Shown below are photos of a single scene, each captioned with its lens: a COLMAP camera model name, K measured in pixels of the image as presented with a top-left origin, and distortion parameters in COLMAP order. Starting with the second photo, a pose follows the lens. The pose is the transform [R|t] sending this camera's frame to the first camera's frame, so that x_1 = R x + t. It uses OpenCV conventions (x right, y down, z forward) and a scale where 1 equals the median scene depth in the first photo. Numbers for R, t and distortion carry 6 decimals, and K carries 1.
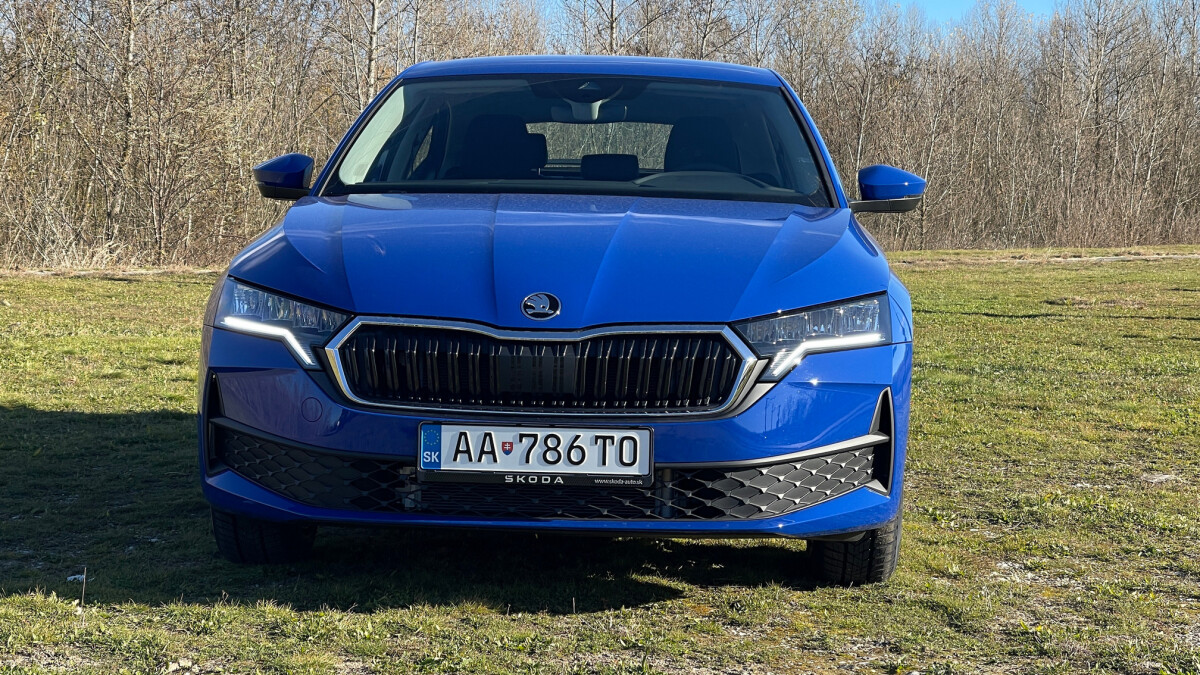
lens RADIAL K [[2198.5, 0, 590.9], [0, 2198.5, 340.0], [0, 0, 1]] dist [0.210662, 0.000000]
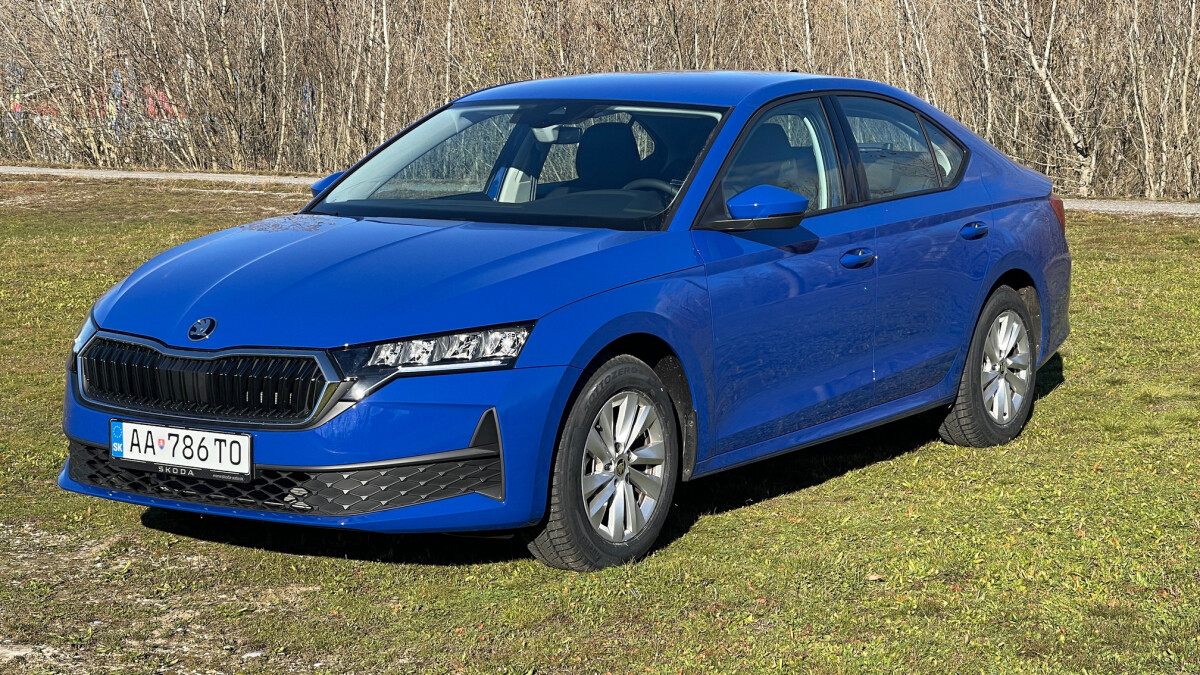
lens RADIAL K [[2198.5, 0, 598.5], [0, 2198.5, 339.7], [0, 0, 1]] dist [0.210662, 0.000000]
pose [[0.858295, 0.038628, -0.511701, 0.808064], [-0.014557, 0.998594, 0.050966, -0.076491], [0.512950, -0.036294, 0.857651, 0.058641]]
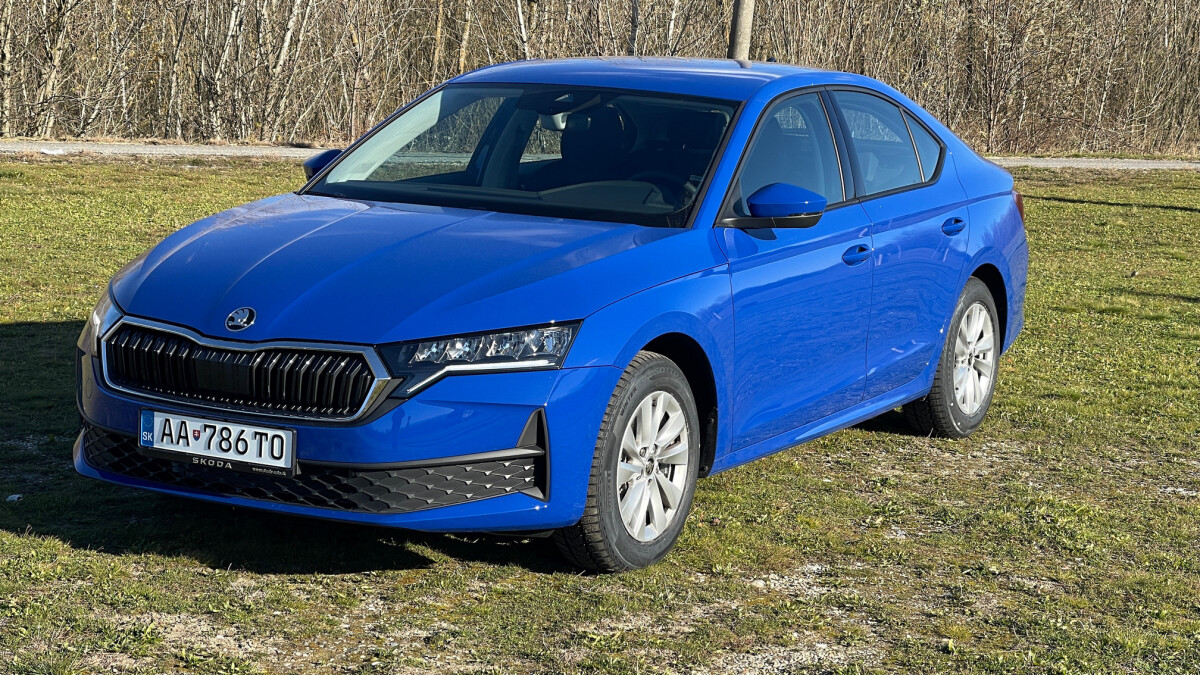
lens RADIAL K [[2198.5, 0, 599.9], [0, 2198.5, 335.0], [0, 0, 1]] dist [0.210662, 0.000000]
pose [[0.896307, 0.074199, -0.437182, 0.693636], [-0.047031, 0.996247, 0.072660, -0.105574], [0.440933, -0.044565, 0.896433, 0.002048]]
